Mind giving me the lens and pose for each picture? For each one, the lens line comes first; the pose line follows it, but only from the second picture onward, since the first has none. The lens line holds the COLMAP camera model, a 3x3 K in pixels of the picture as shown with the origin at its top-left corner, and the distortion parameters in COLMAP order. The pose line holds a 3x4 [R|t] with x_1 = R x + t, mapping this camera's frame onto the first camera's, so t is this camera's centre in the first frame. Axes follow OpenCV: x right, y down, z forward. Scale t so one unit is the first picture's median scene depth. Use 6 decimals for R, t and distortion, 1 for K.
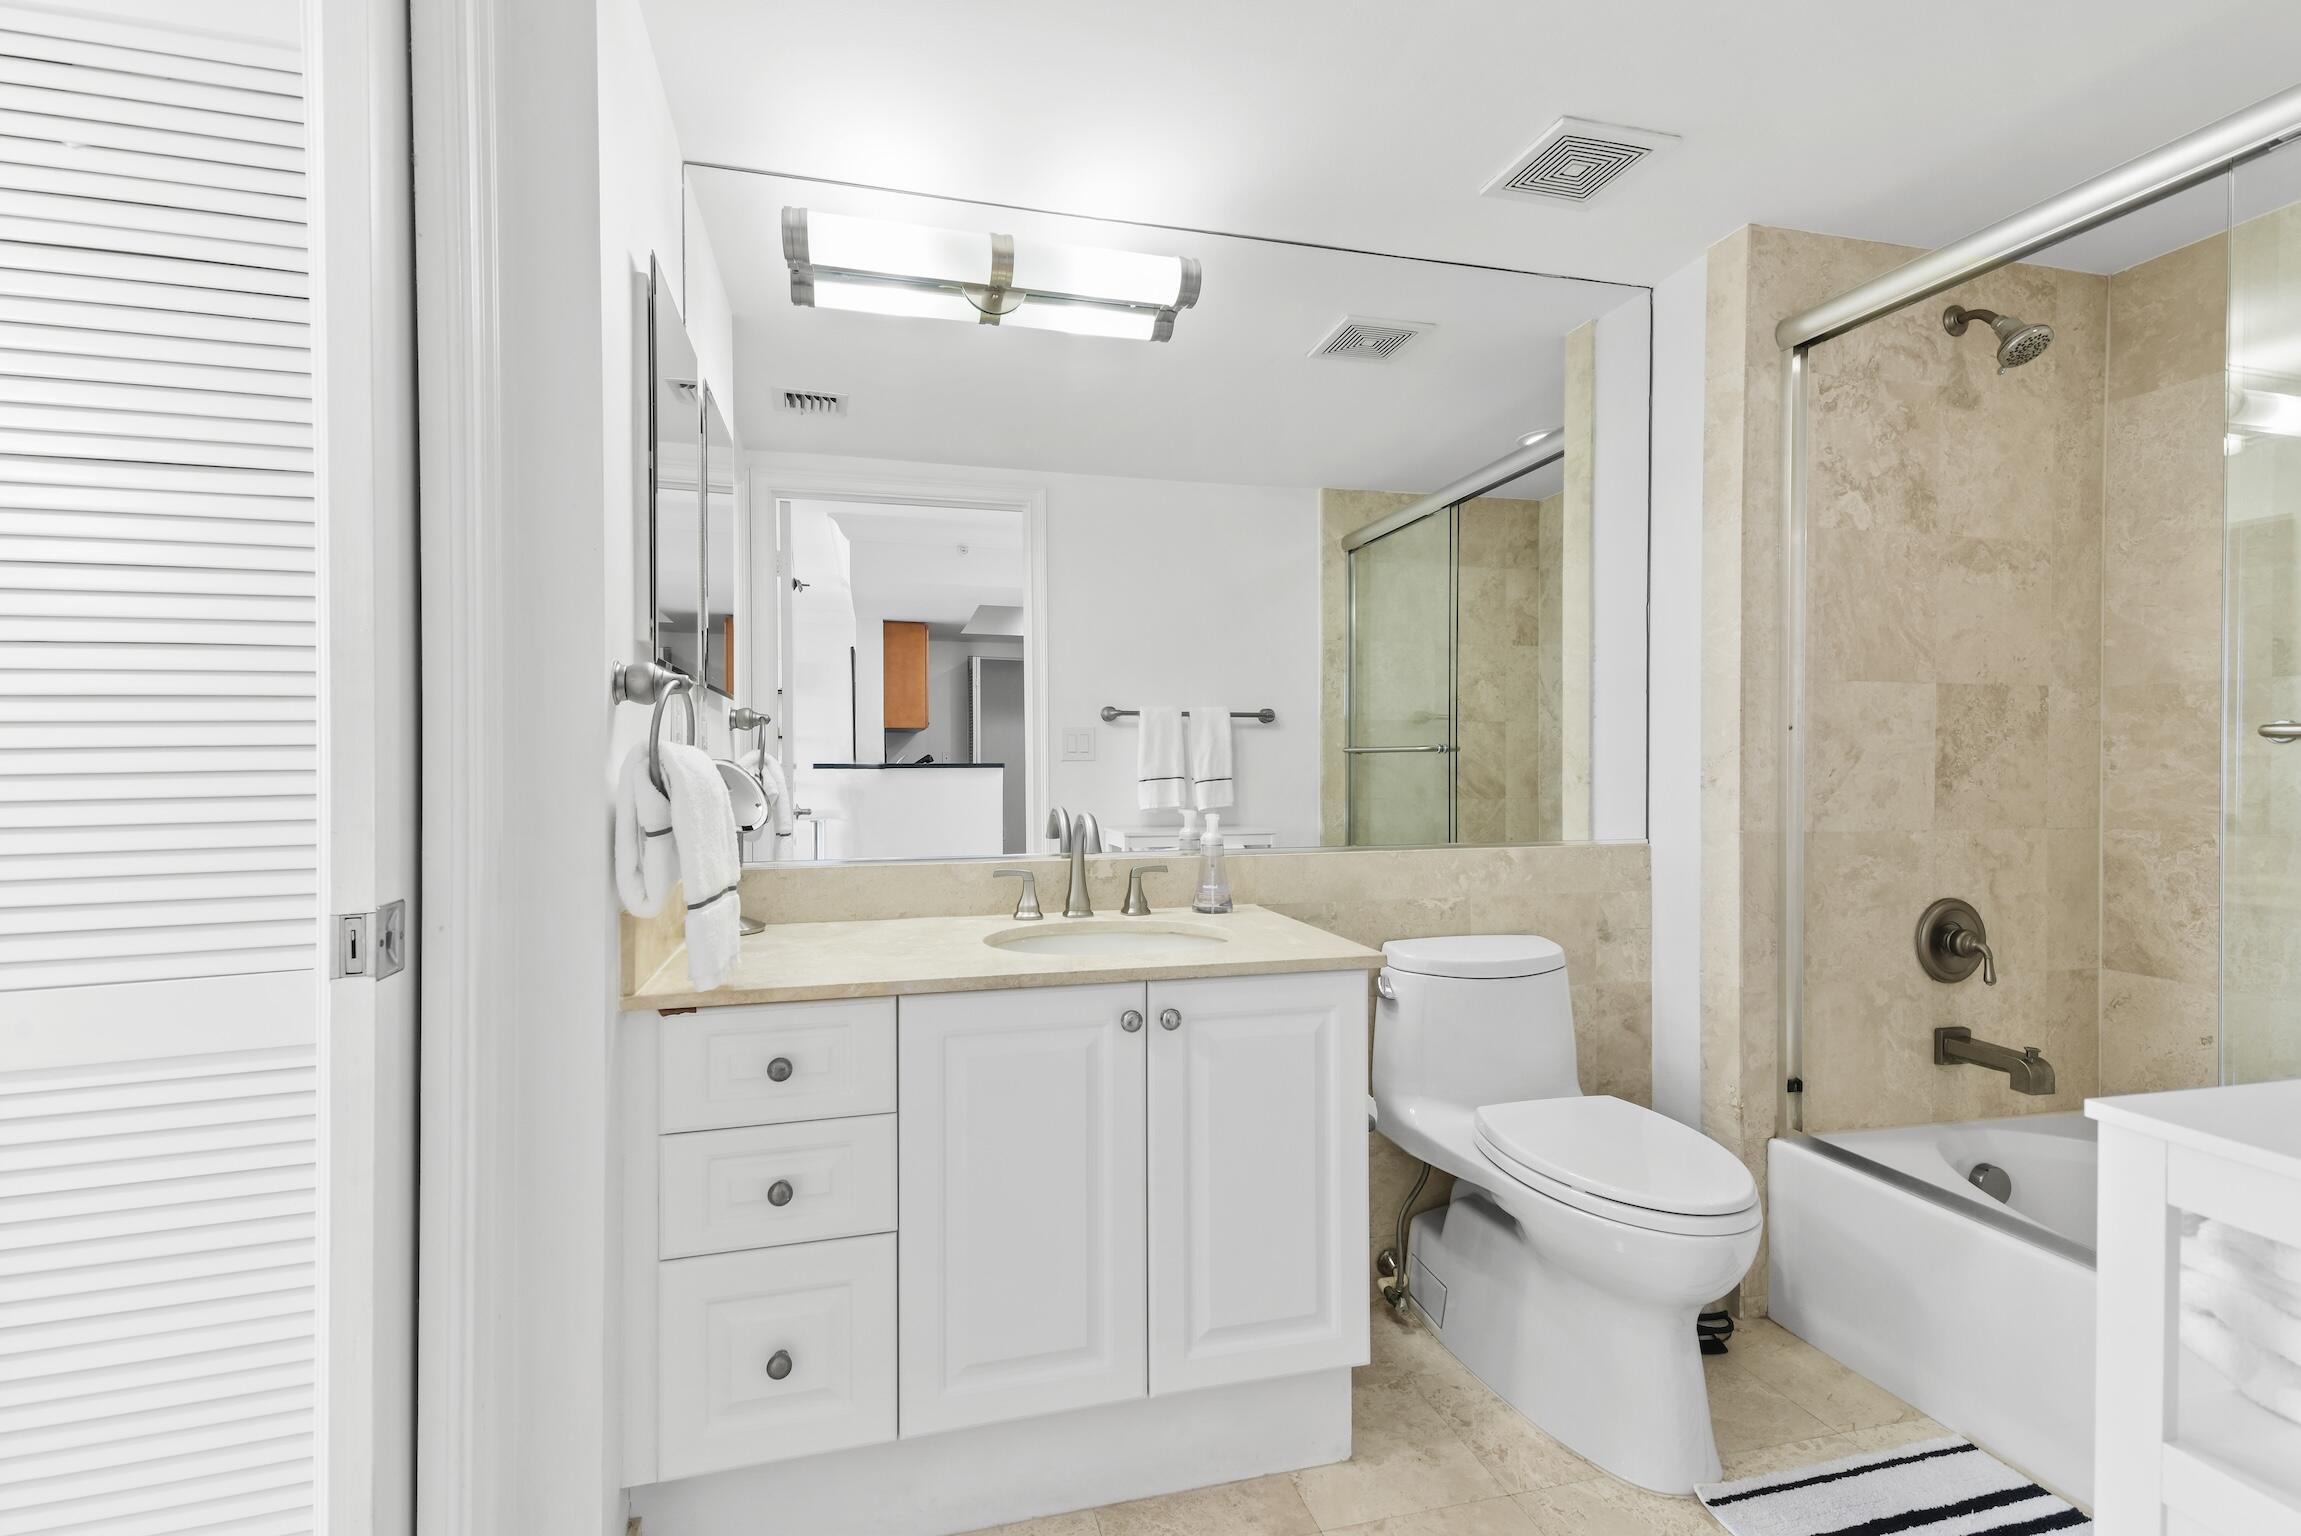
lens RADIAL K [[1092.8, 0, 1188.4], [0, 1092.8, 736.2], [0, 0, 1]] dist [0.030800, -0.013322]
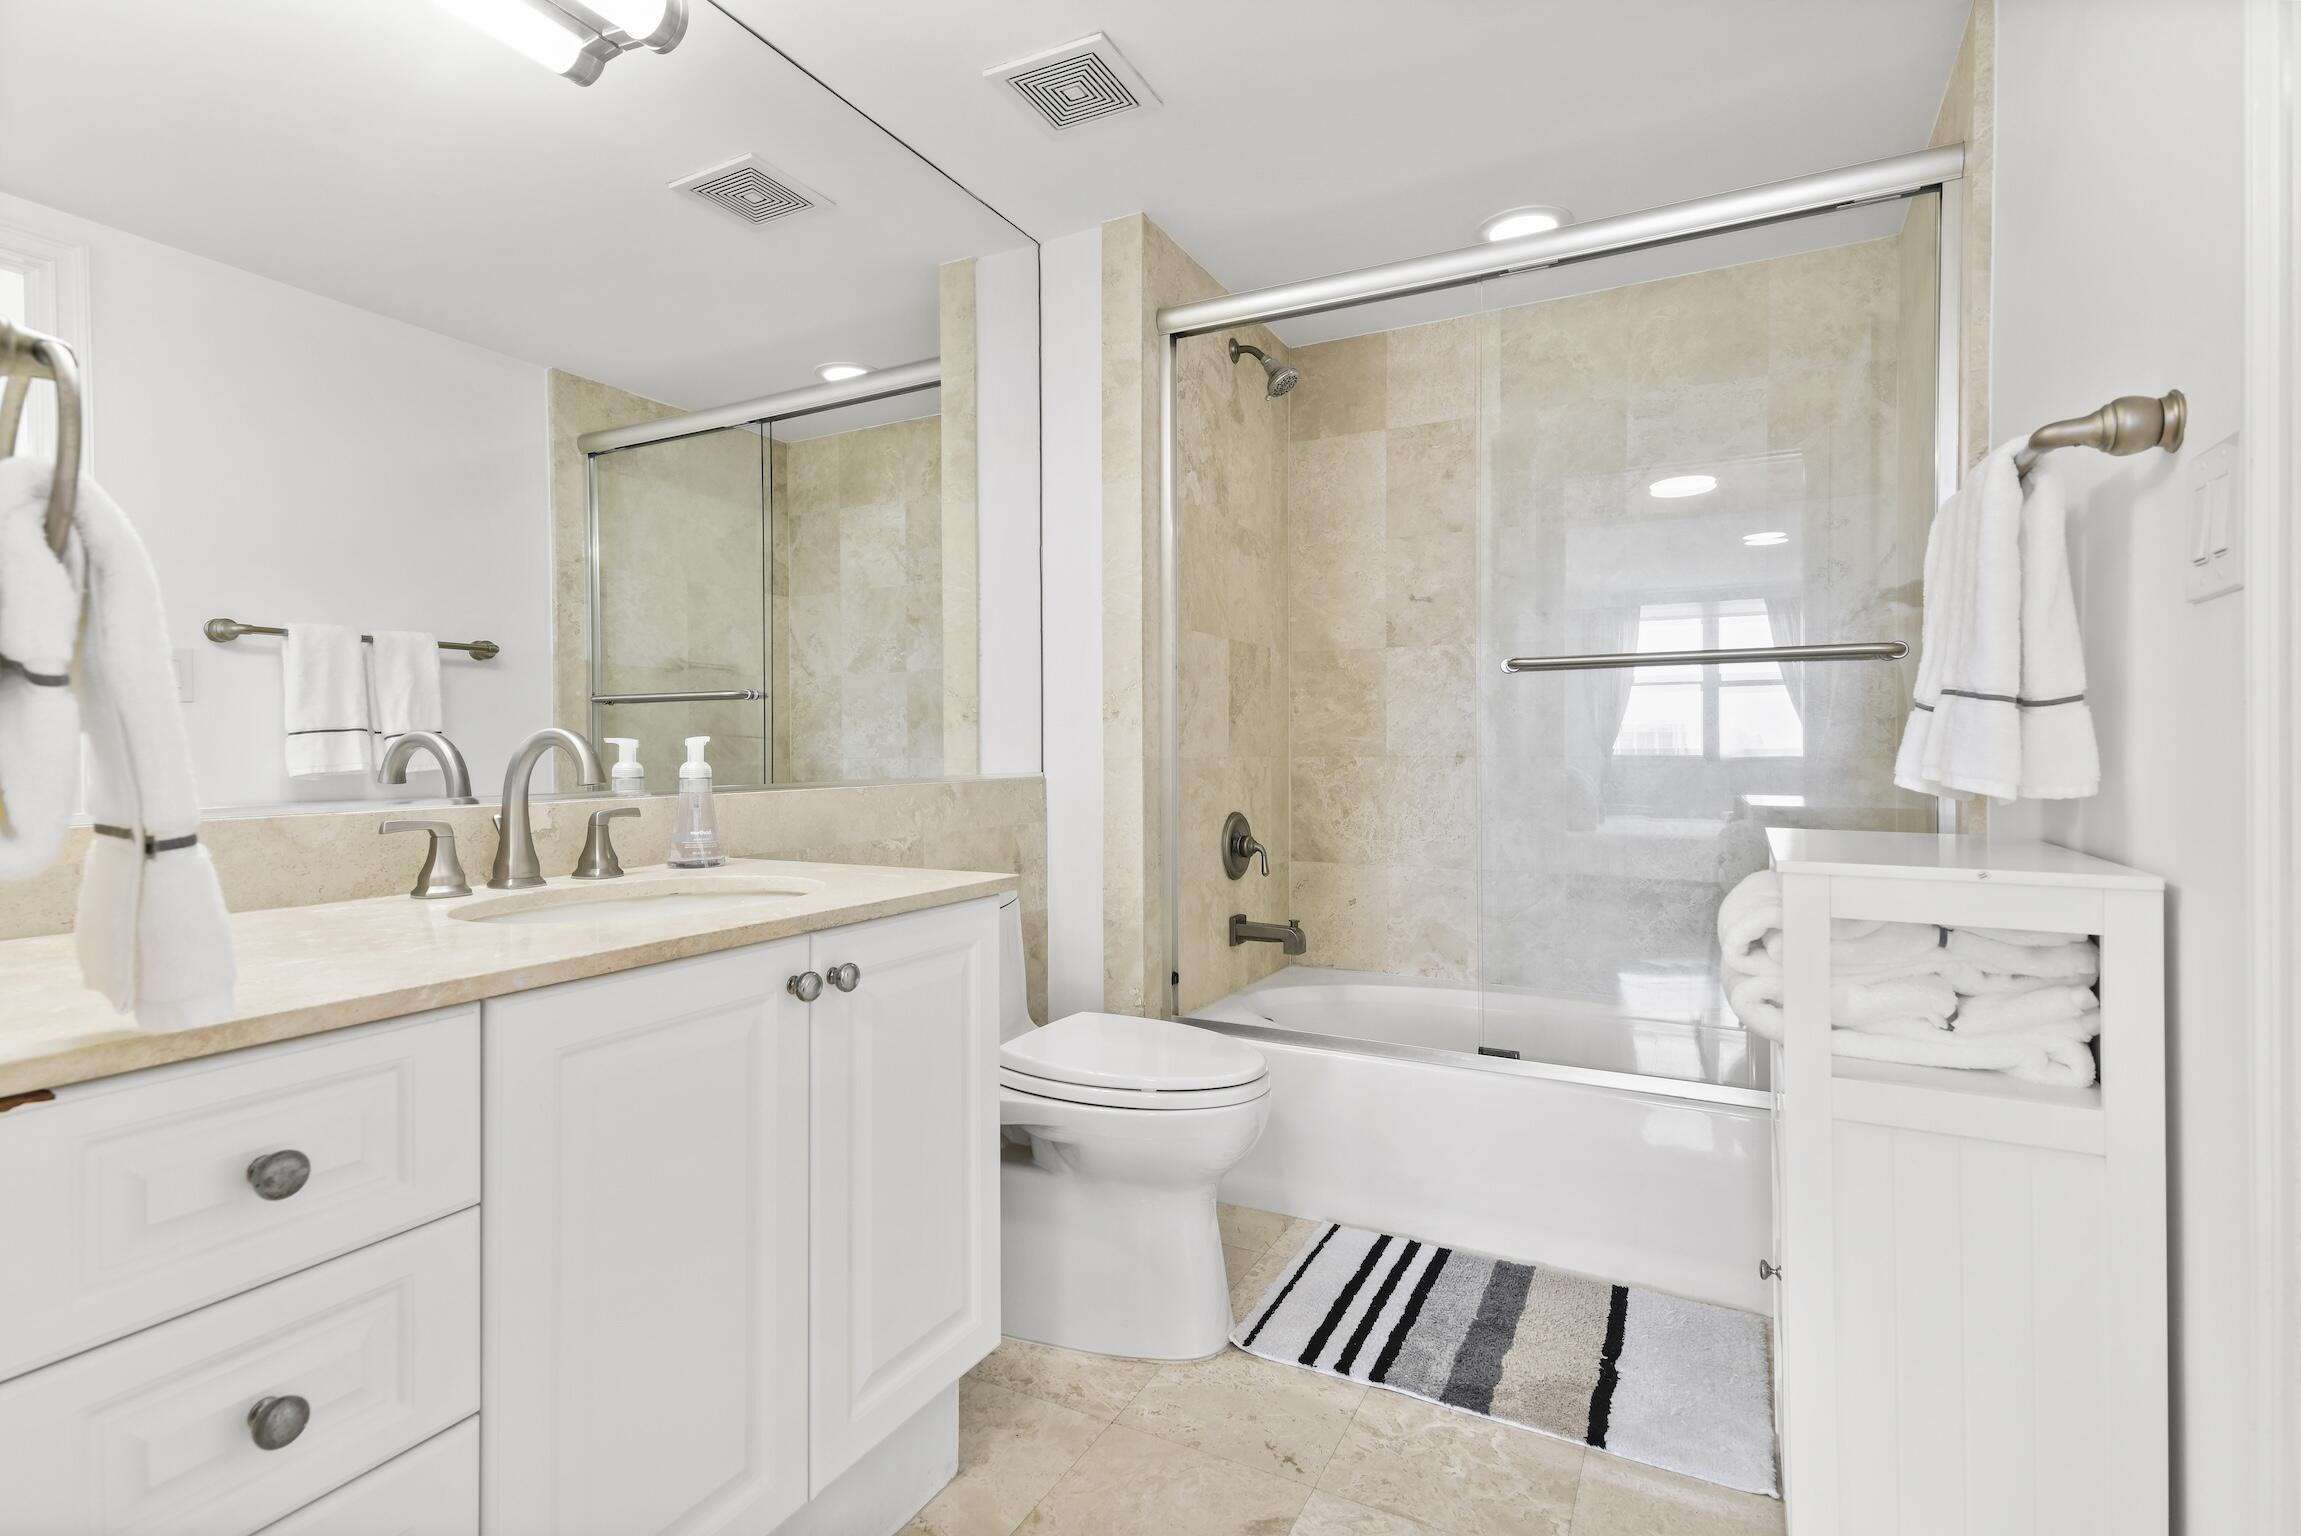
lens RADIAL K [[1116.0, 0, 1155.7], [0, 1116.0, 723.4], [0, 0, 1]] dist [0.044872, -0.018443]
pose [[0.675863, 0.011157, 0.736943, -0.303487], [-0.003590, 0.999923, -0.011846, 0.062721], [-0.737019, 0.005361, 0.675851, 0.216994]]
